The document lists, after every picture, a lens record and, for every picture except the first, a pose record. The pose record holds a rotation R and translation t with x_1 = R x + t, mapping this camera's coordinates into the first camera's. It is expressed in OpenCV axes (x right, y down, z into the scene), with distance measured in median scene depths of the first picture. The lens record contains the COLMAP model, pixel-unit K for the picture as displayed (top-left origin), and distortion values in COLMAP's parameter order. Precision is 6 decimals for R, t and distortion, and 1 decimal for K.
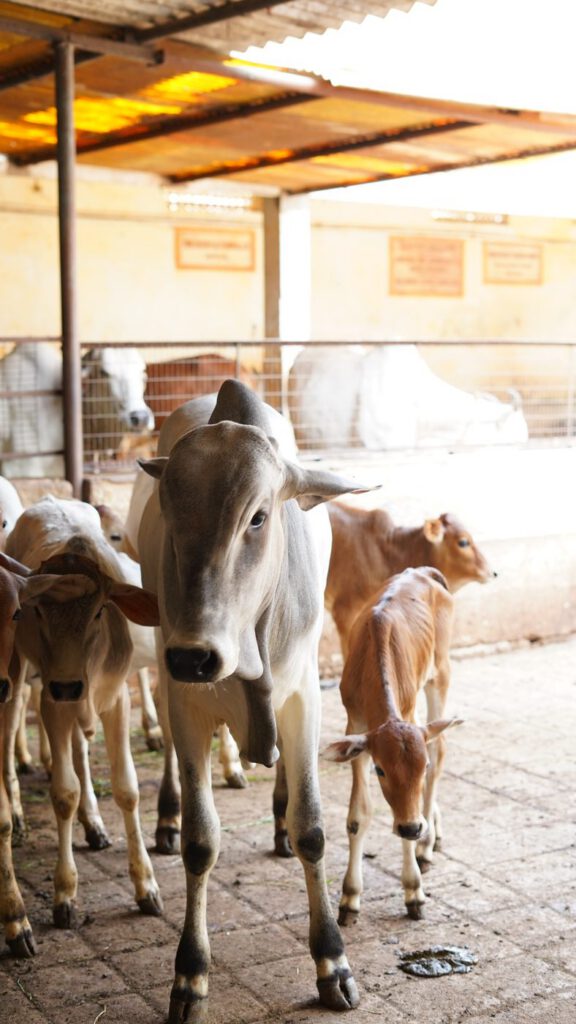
lens RADIAL K [[1515.1, 0, 289.4], [0, 1515.1, 510.4], [0, 0, 1]] dist [0.037073, 0.000000]
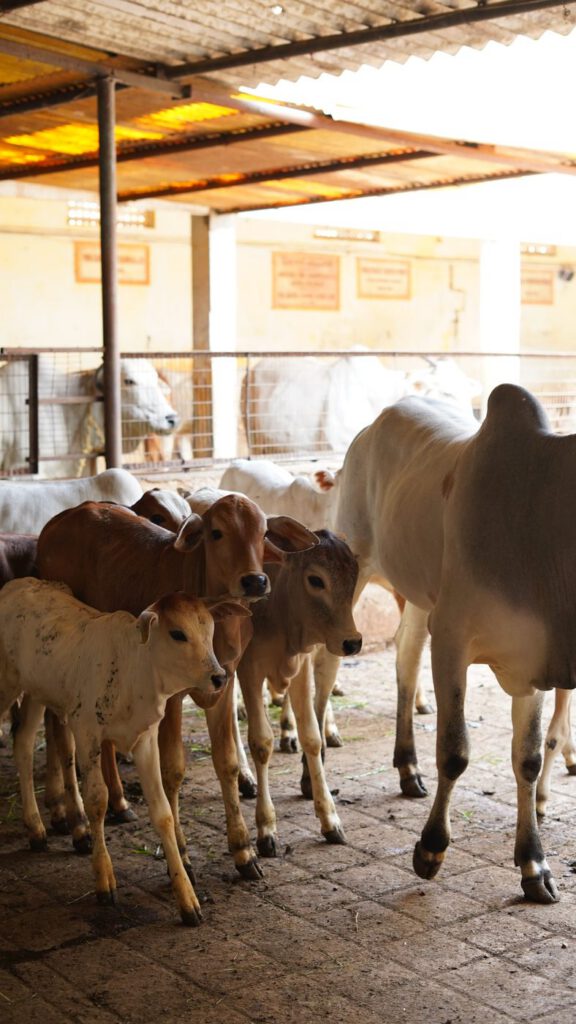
lens RADIAL K [[1515.1, 0, 286.4], [0, 1515.1, 513.0], [0, 0, 1]] dist [0.037073, 0.000000]
pose [[0.990184, -0.014391, 0.139024, -0.140508], [0.015174, 0.999874, -0.004573, 0.008393], [-0.138941, 0.006638, 0.990278, -0.072316]]
